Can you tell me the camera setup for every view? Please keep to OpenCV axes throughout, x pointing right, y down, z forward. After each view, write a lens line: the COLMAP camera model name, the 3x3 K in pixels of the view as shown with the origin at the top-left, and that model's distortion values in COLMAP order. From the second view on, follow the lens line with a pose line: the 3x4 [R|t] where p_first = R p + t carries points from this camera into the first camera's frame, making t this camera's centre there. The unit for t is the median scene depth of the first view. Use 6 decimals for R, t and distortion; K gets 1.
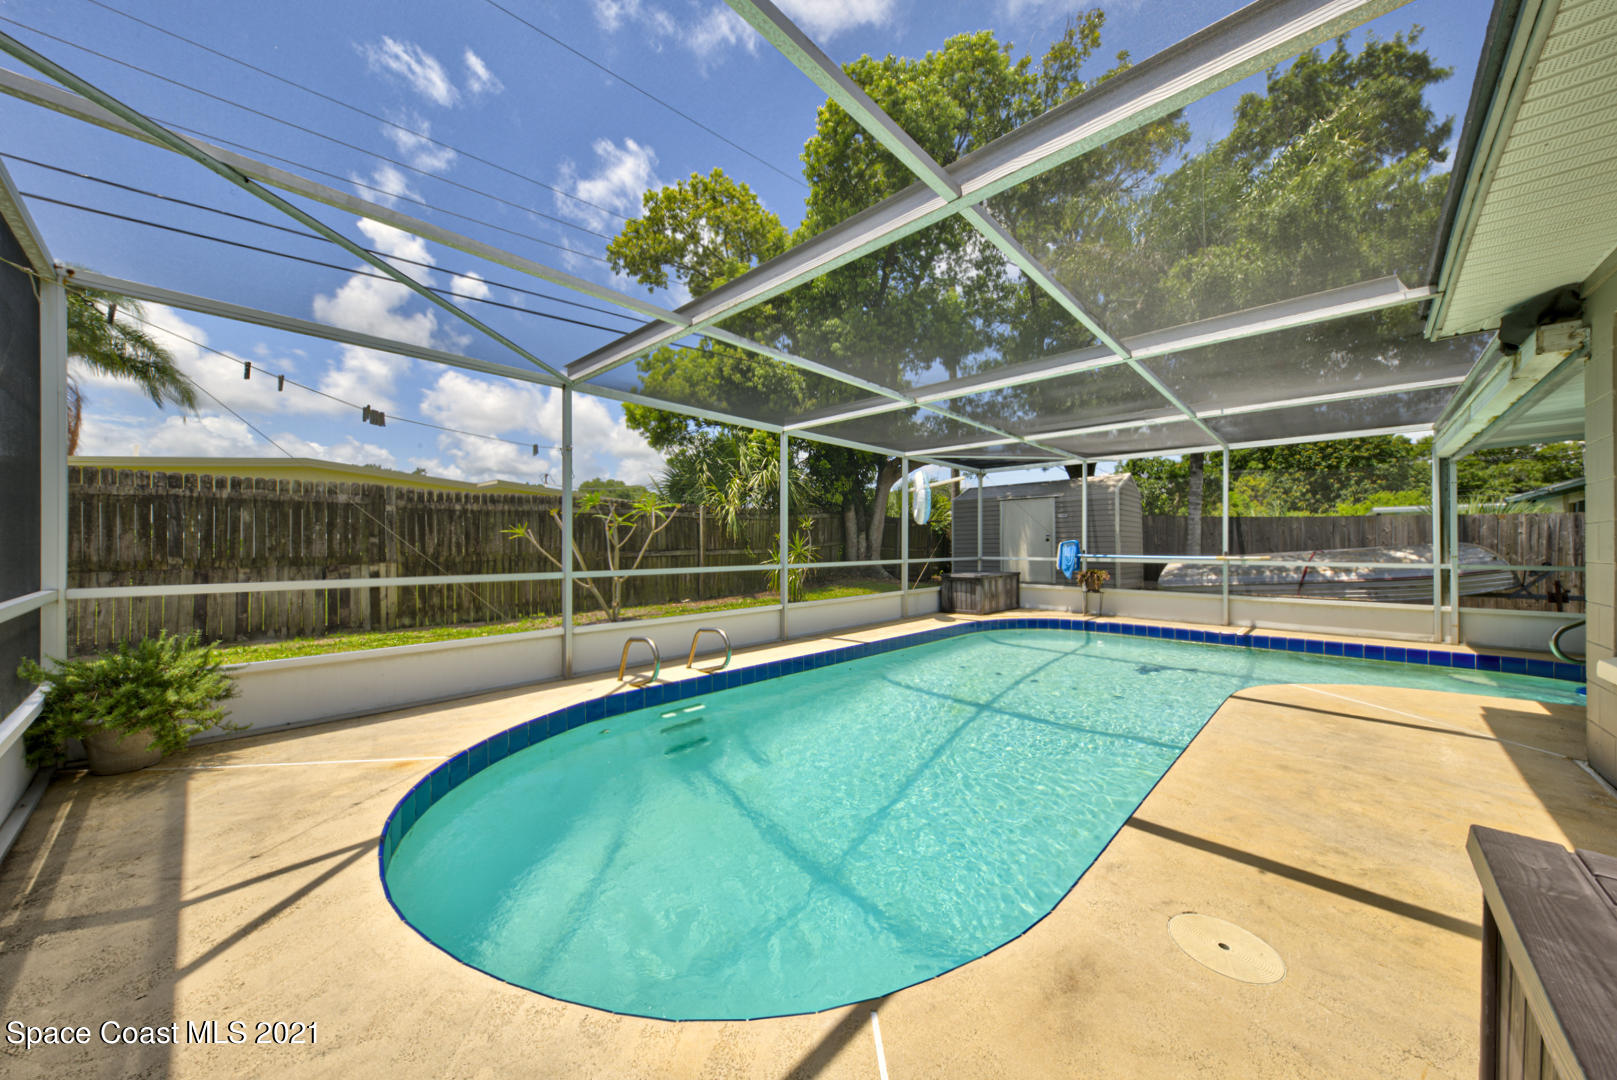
lens RADIAL K [[551.2, 0, 819.8], [0, 551.2, 546.5], [0, 0, 1]] dist [0.011055, -0.000456]
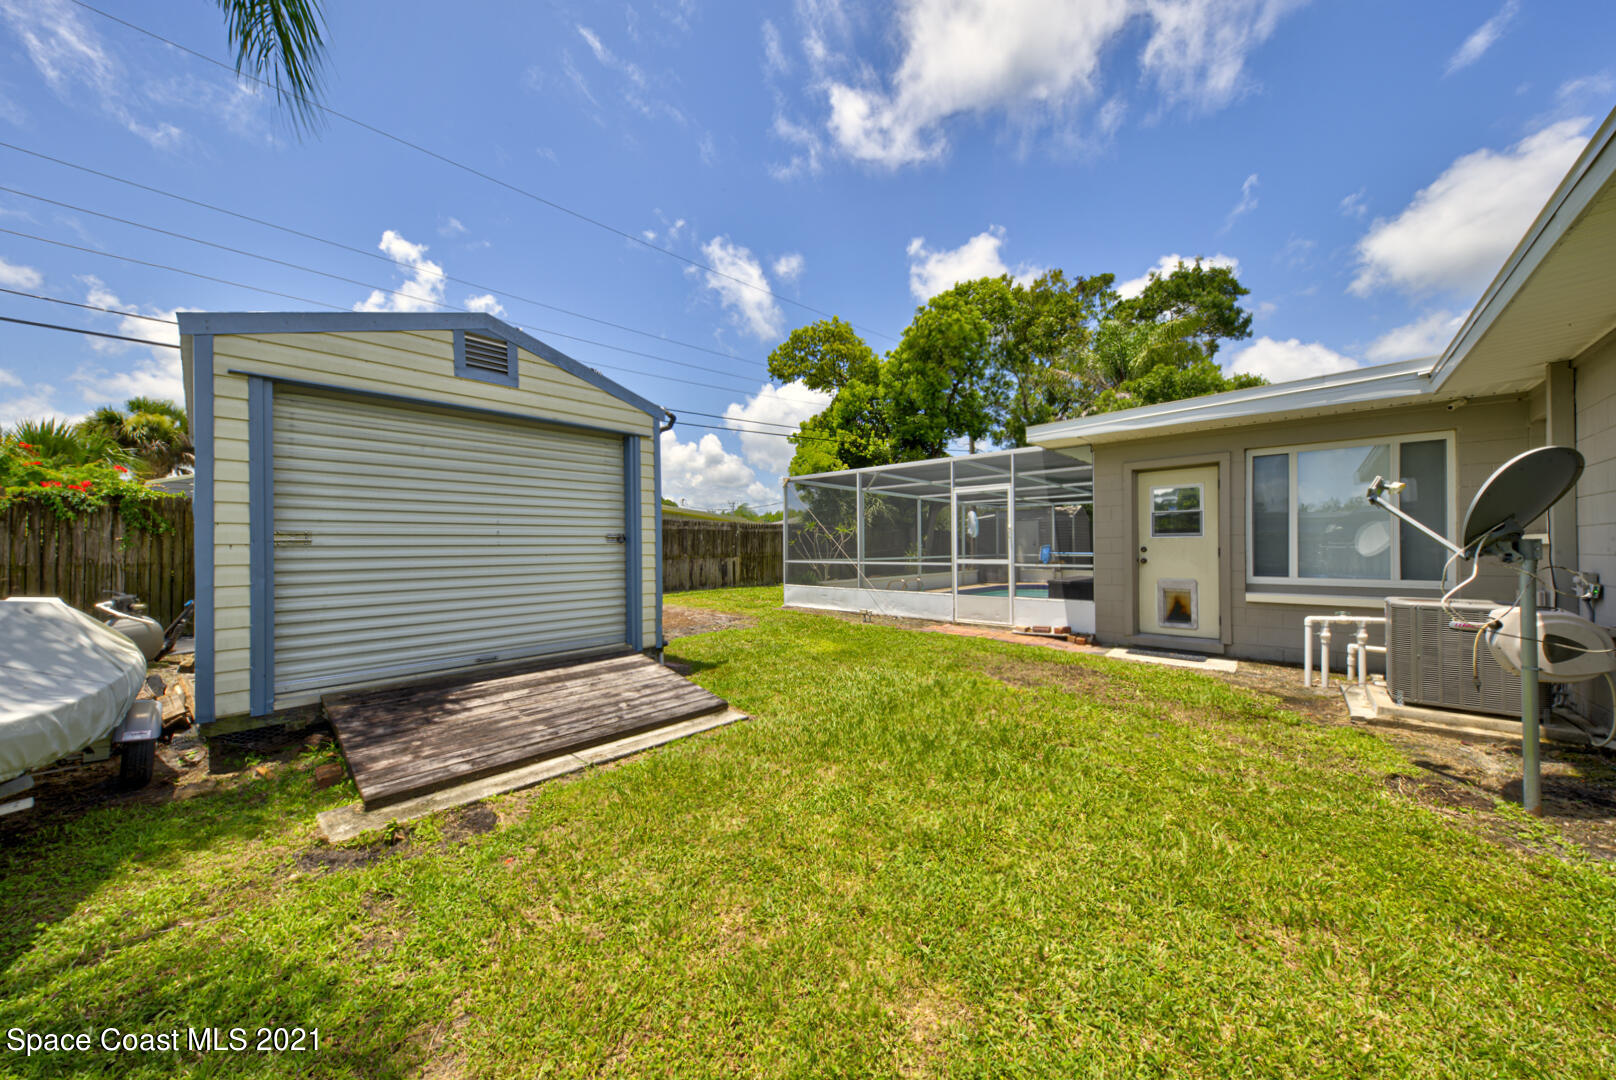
lens RADIAL K [[550.8, 0, 810.8], [0, 550.8, 550.4], [0, 0, 1]] dist [0.011055, -0.000456]
pose [[0.999736, -0.003289, 0.022750, -0.359985], [0.003180, 0.999983, 0.004827, -0.003616], [-0.022766, -0.004753, 0.999730, -0.786140]]
